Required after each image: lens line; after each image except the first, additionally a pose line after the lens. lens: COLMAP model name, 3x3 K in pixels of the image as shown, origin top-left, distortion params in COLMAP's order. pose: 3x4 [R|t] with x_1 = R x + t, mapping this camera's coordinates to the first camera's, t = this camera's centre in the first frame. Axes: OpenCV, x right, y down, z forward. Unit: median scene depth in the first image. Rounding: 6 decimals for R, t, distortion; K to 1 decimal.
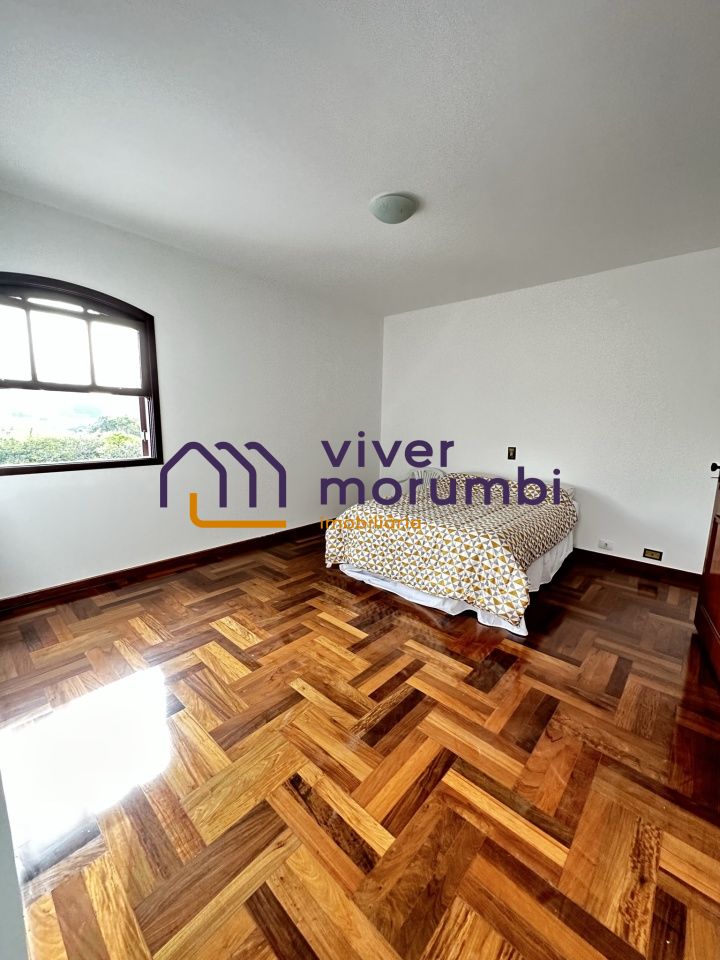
lens RADIAL K [[382.9, 0, 363.4], [0, 382.9, 484.2], [0, 0, 1]] dist [-0.000130, 0.000055]
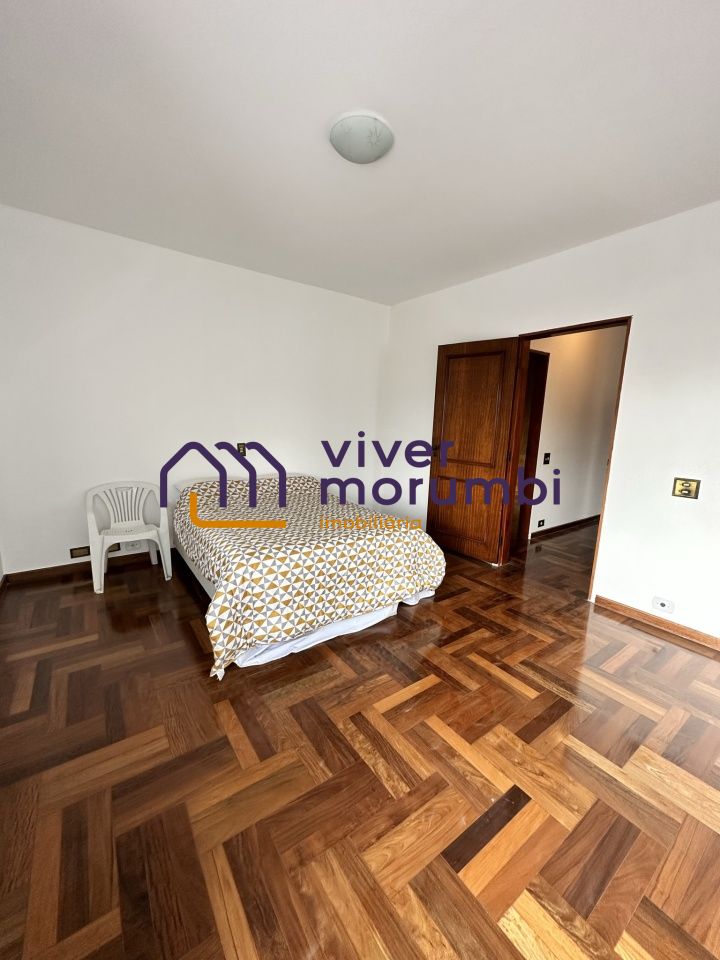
lens RADIAL K [[382.9, 0, 359.7], [0, 382.9, 480.8], [0, 0, 1]] dist [-0.000130, 0.000055]
pose [[0.209855, -0.173784, 0.962164, -0.652888], [0.120848, 0.981142, 0.150854, -0.159199], [-0.970235, 0.084618, 0.226898, 0.772871]]
